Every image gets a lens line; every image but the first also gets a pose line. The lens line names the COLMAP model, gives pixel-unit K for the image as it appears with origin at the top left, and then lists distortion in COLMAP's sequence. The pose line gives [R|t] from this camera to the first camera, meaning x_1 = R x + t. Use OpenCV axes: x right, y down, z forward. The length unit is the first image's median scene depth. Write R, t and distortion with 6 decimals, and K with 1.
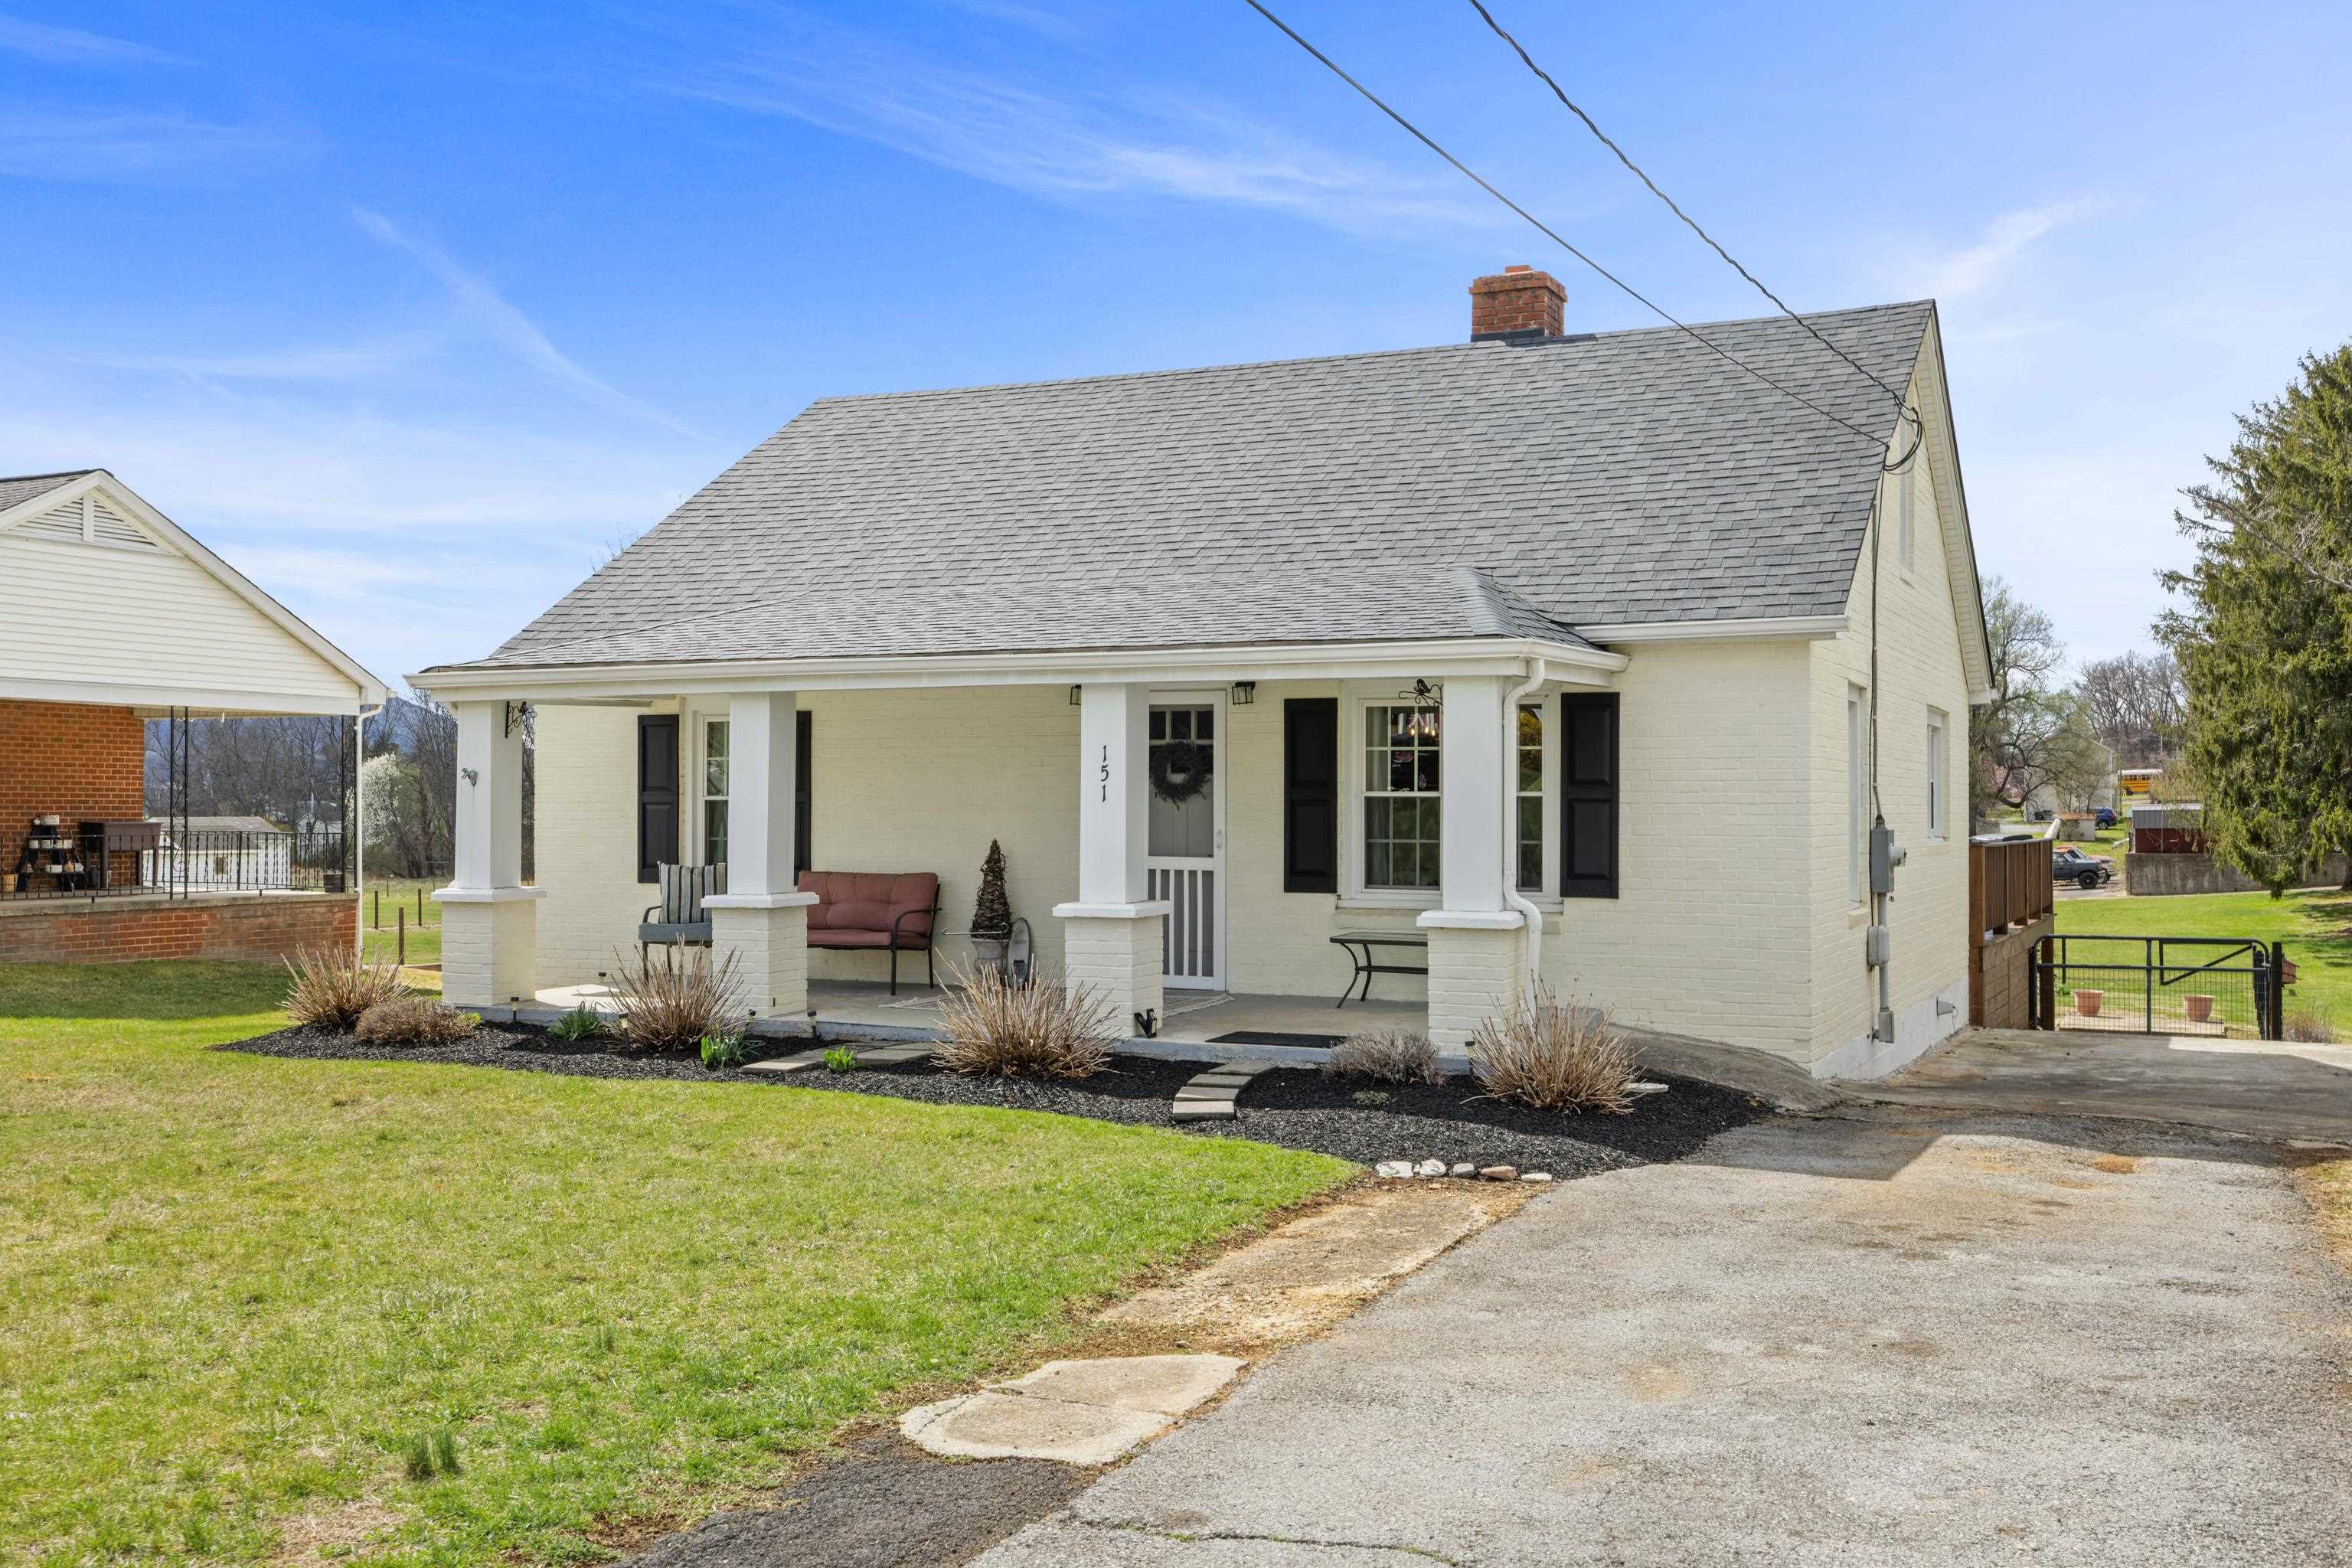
lens RADIAL K [[2306.4, 0, 1176.0], [0, 2306.4, 784.0], [0, 0, 1]] dist [-0.011331, -0.010310]
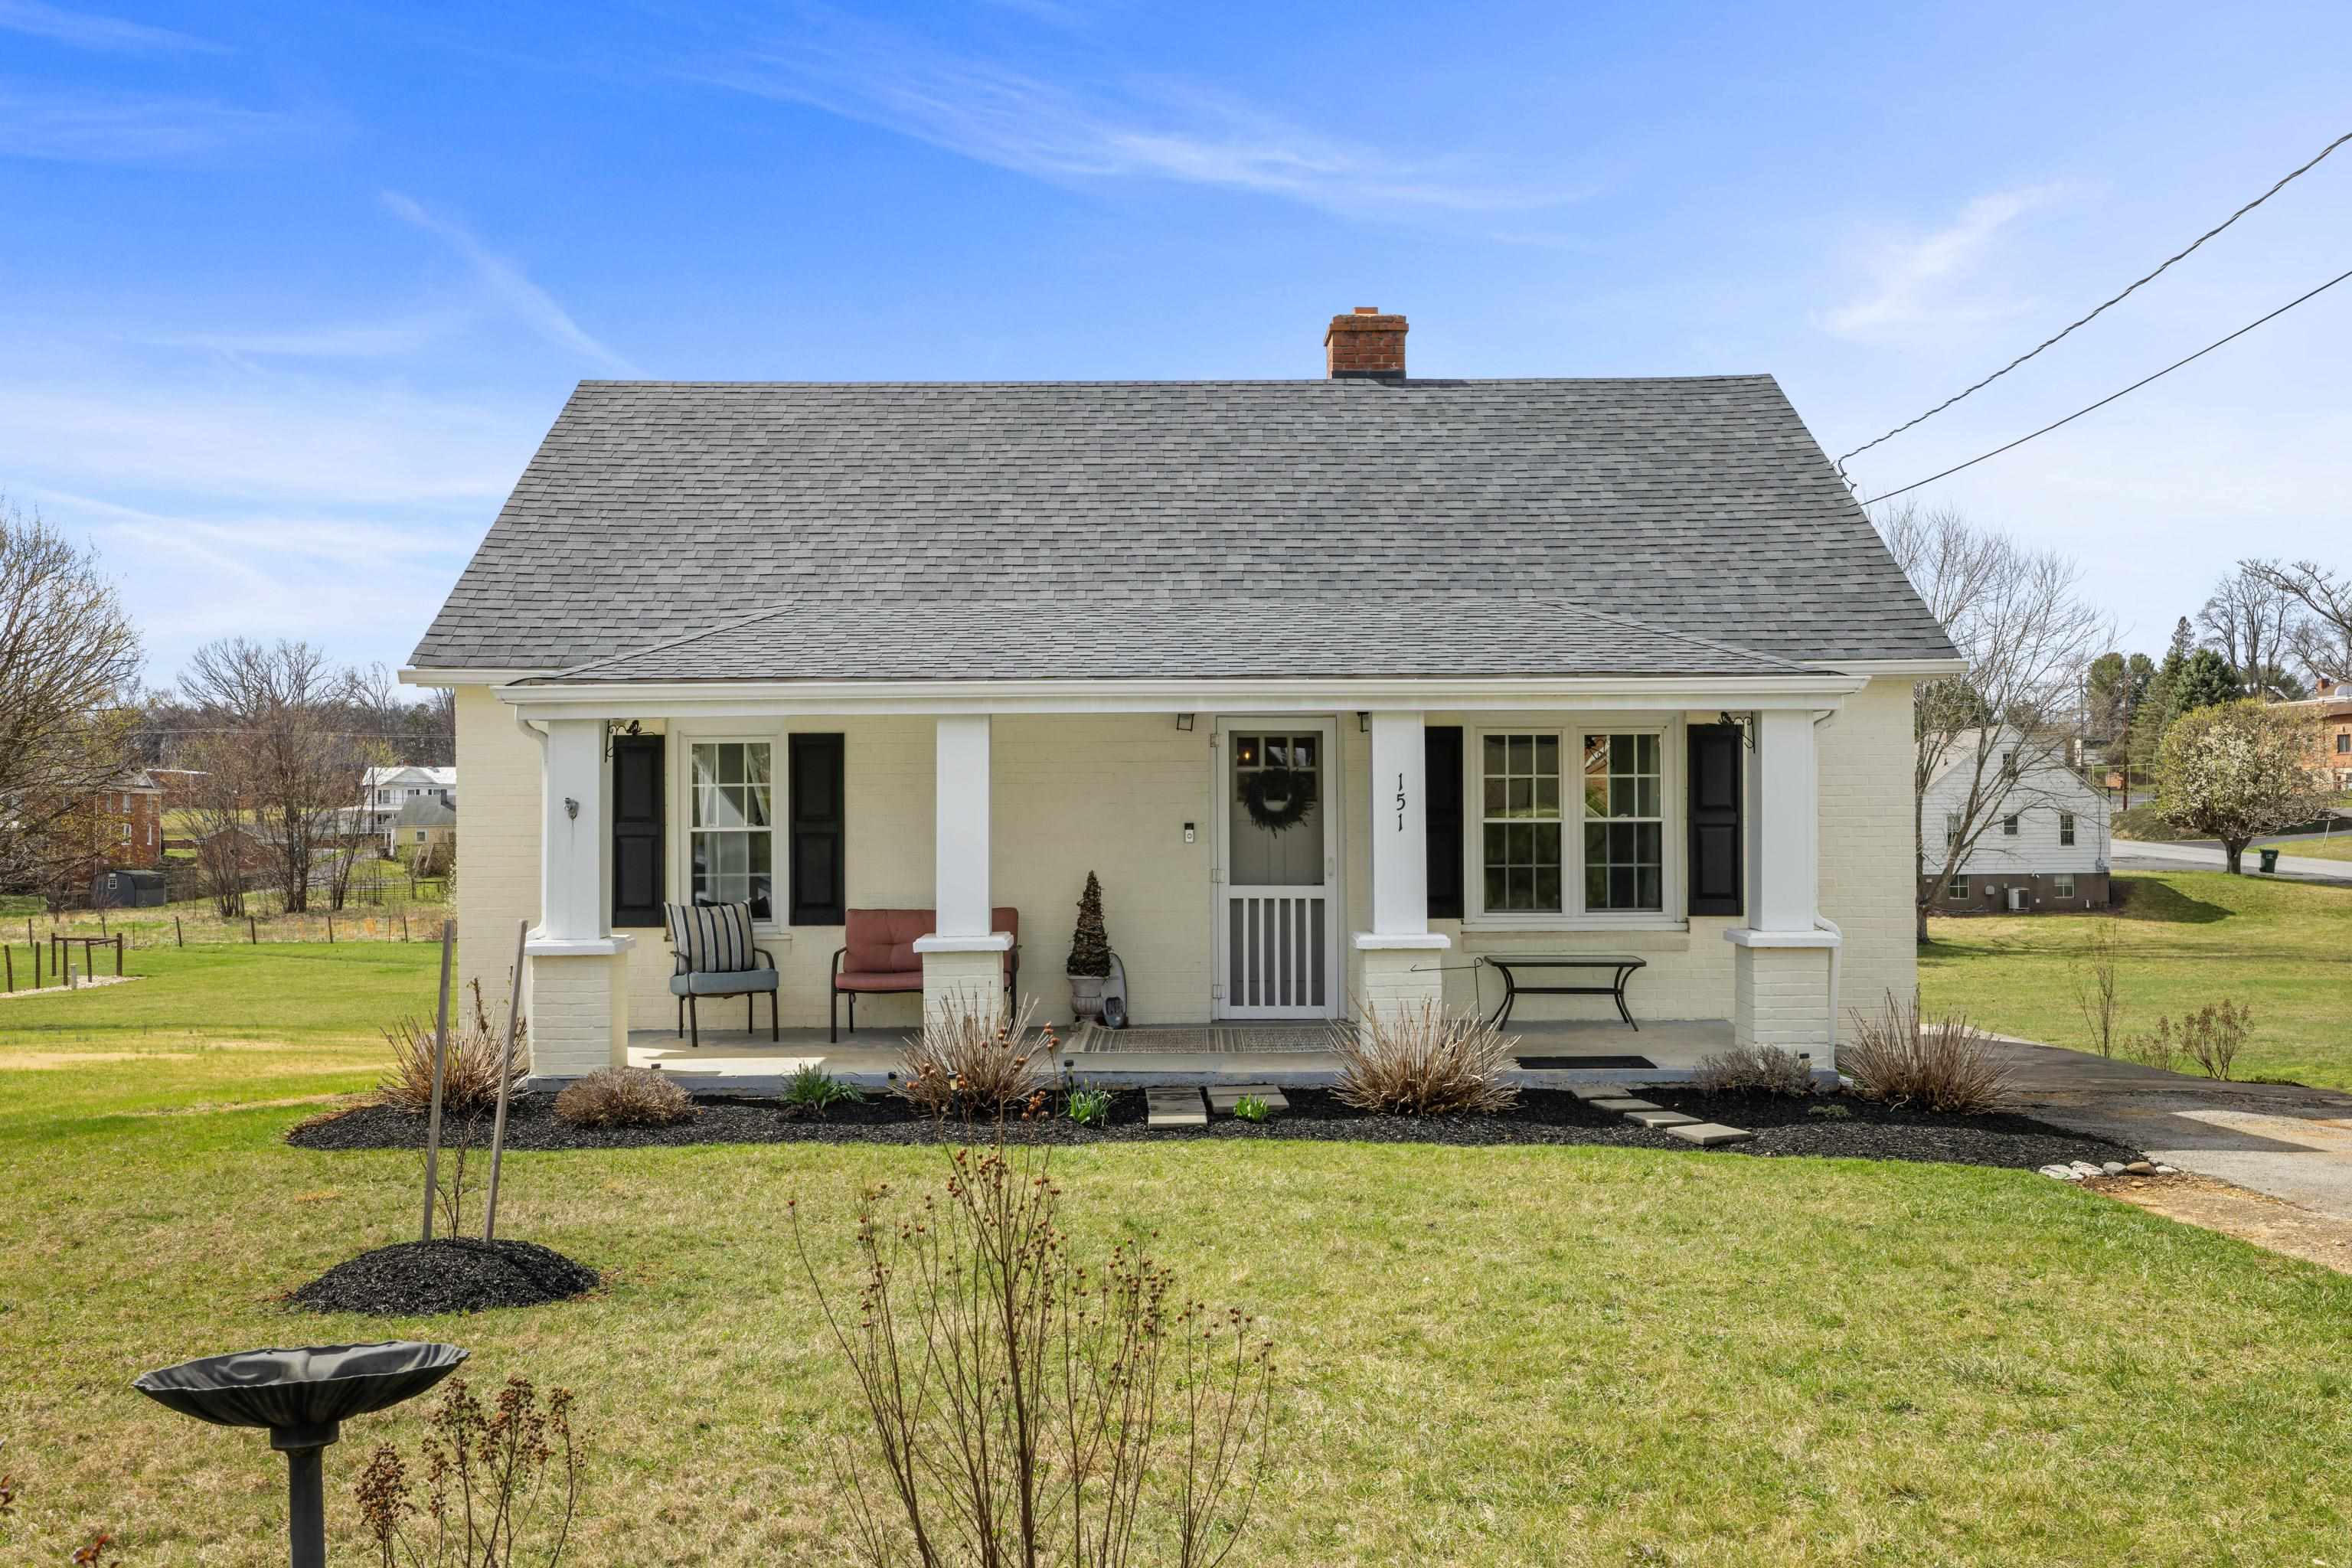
lens RADIAL K [[2284.0, 0, 1176.0], [0, 2284.0, 784.0], [0, 0, 1]] dist [-0.002581, -0.001485]
pose [[0.900823, -0.001008, 0.434185, -0.464240], [0.004304, 0.999969, -0.006609, -0.005468], [-0.434165, 0.007822, 0.900800, 0.141905]]
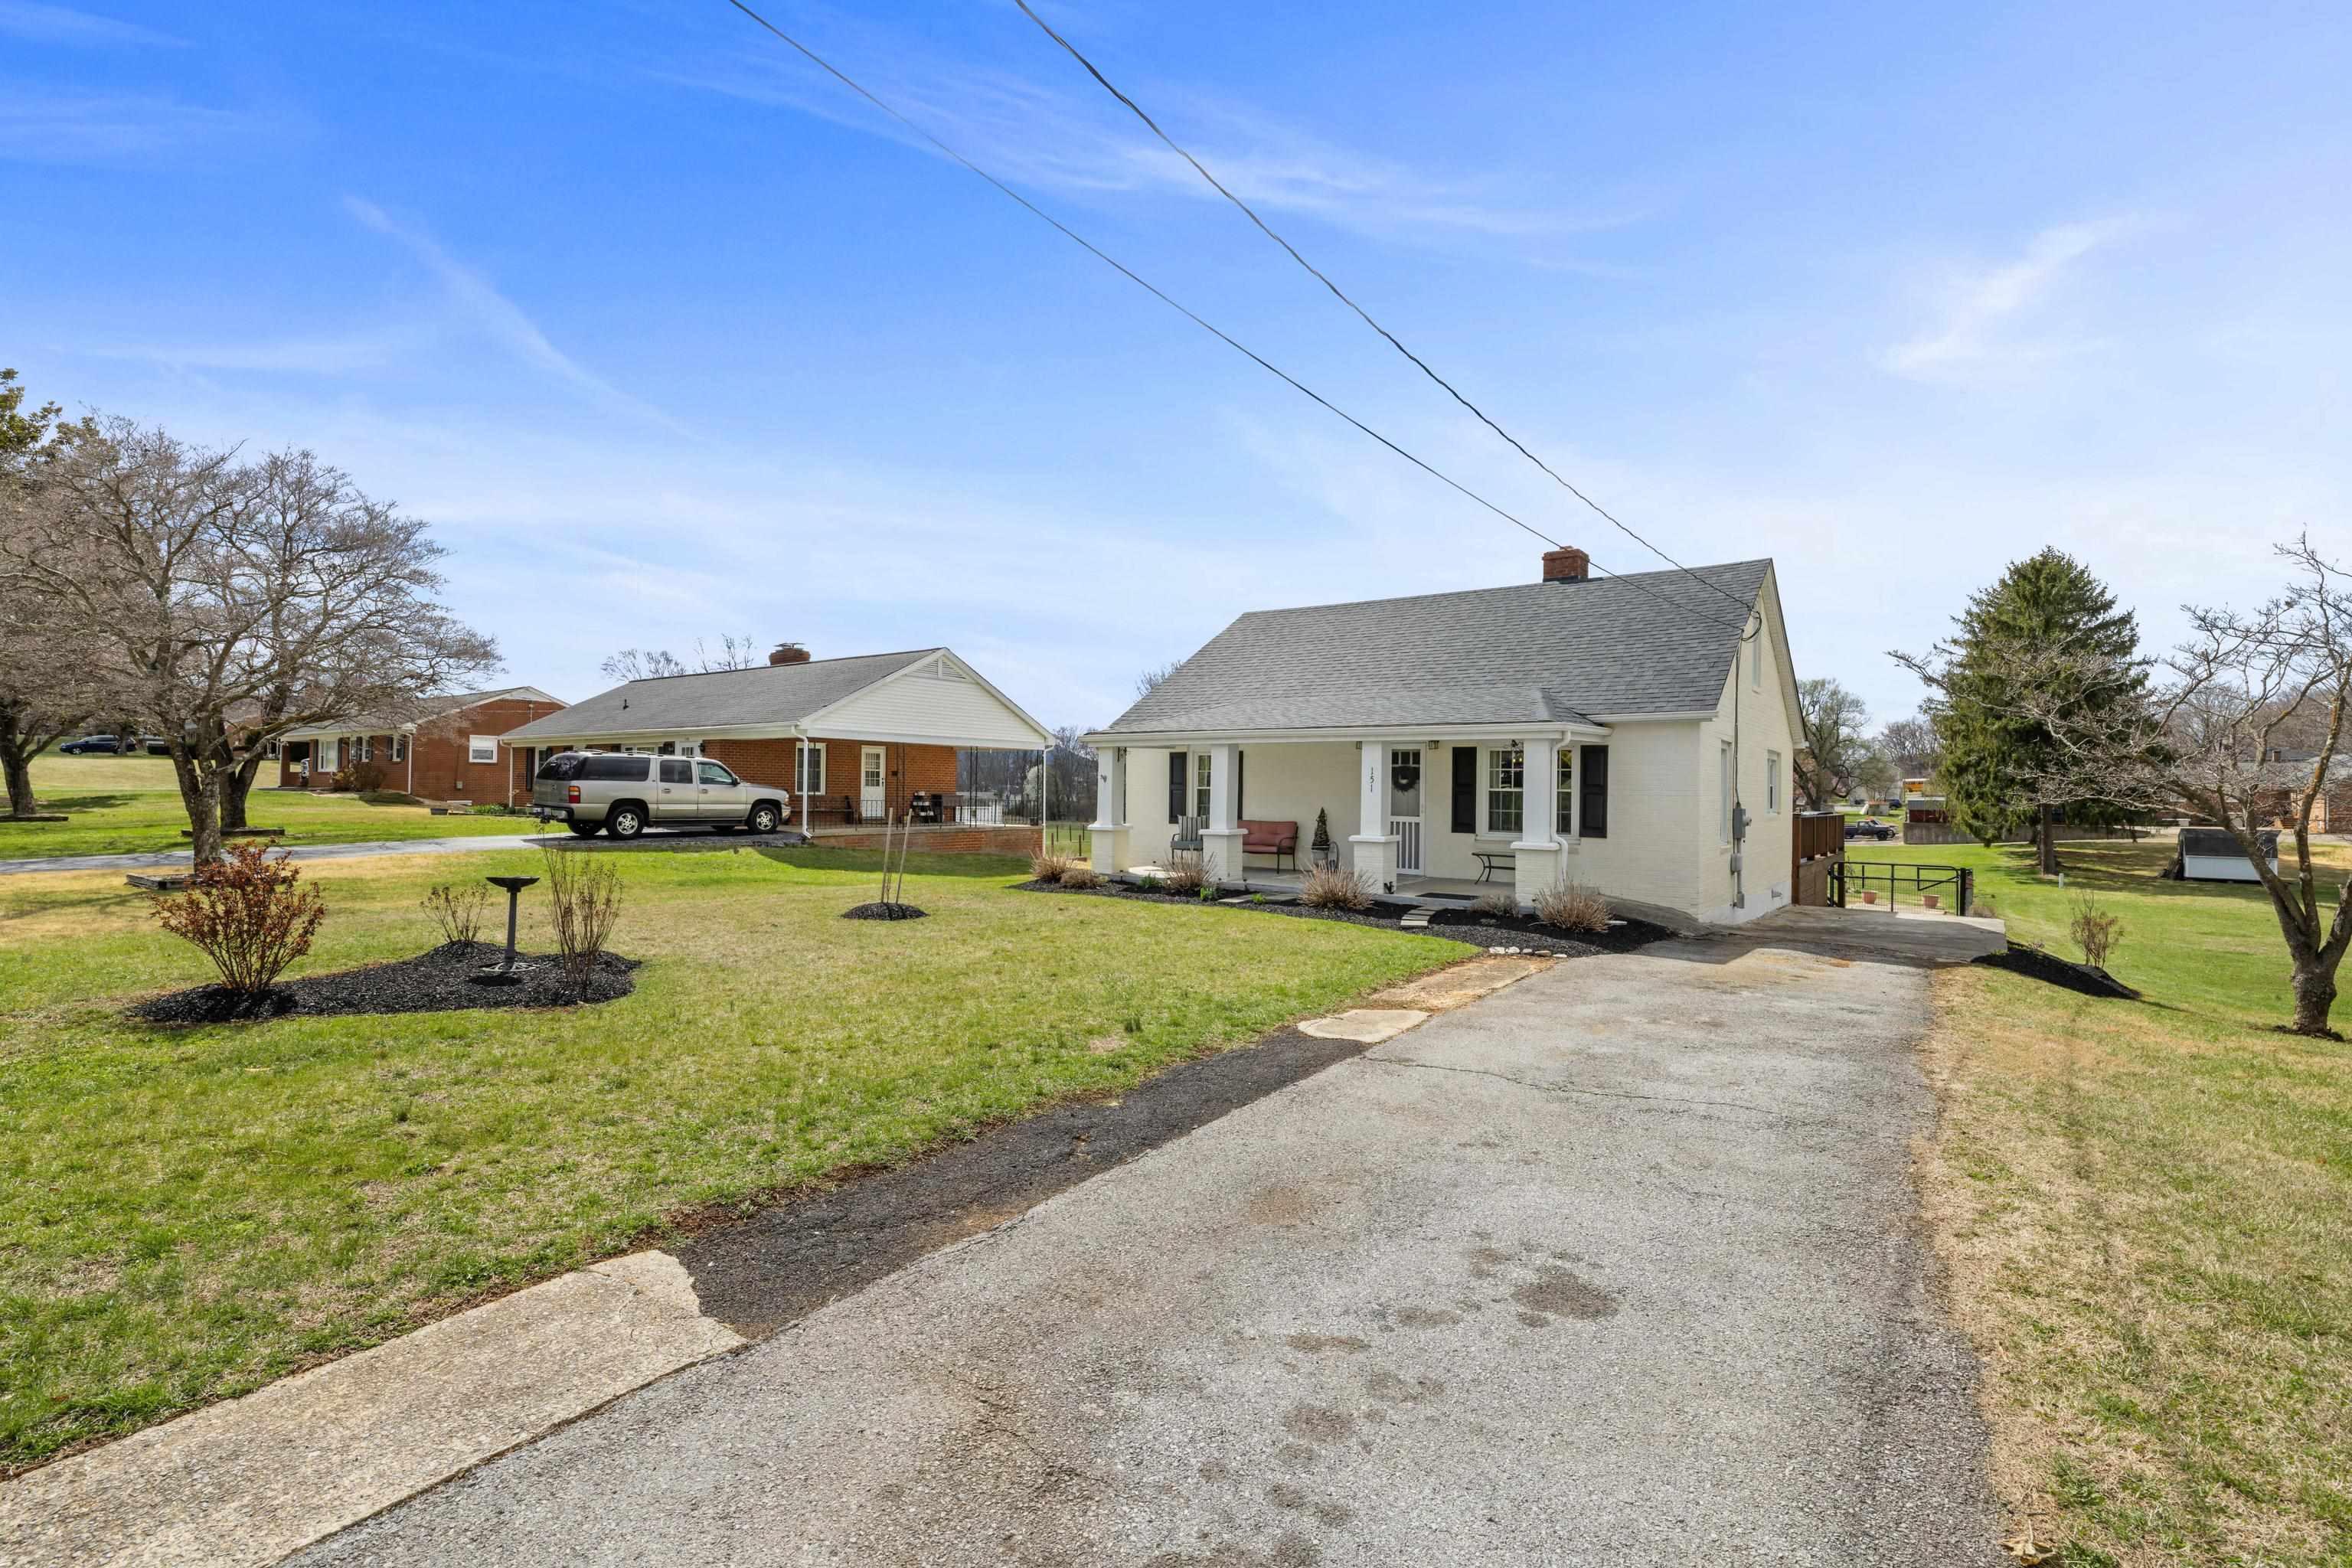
lens RADIAL K [[1089.4, 0, 1179.8], [0, 1089.4, 781.5], [0, 0, 1]] dist [-0.000280, 0.000212]
pose [[0.979872, 0.009674, -0.199391, -0.001519], [-0.009442, 0.999953, 0.002117, -0.002864], [0.199402, -0.000192, 0.979918, -0.097170]]
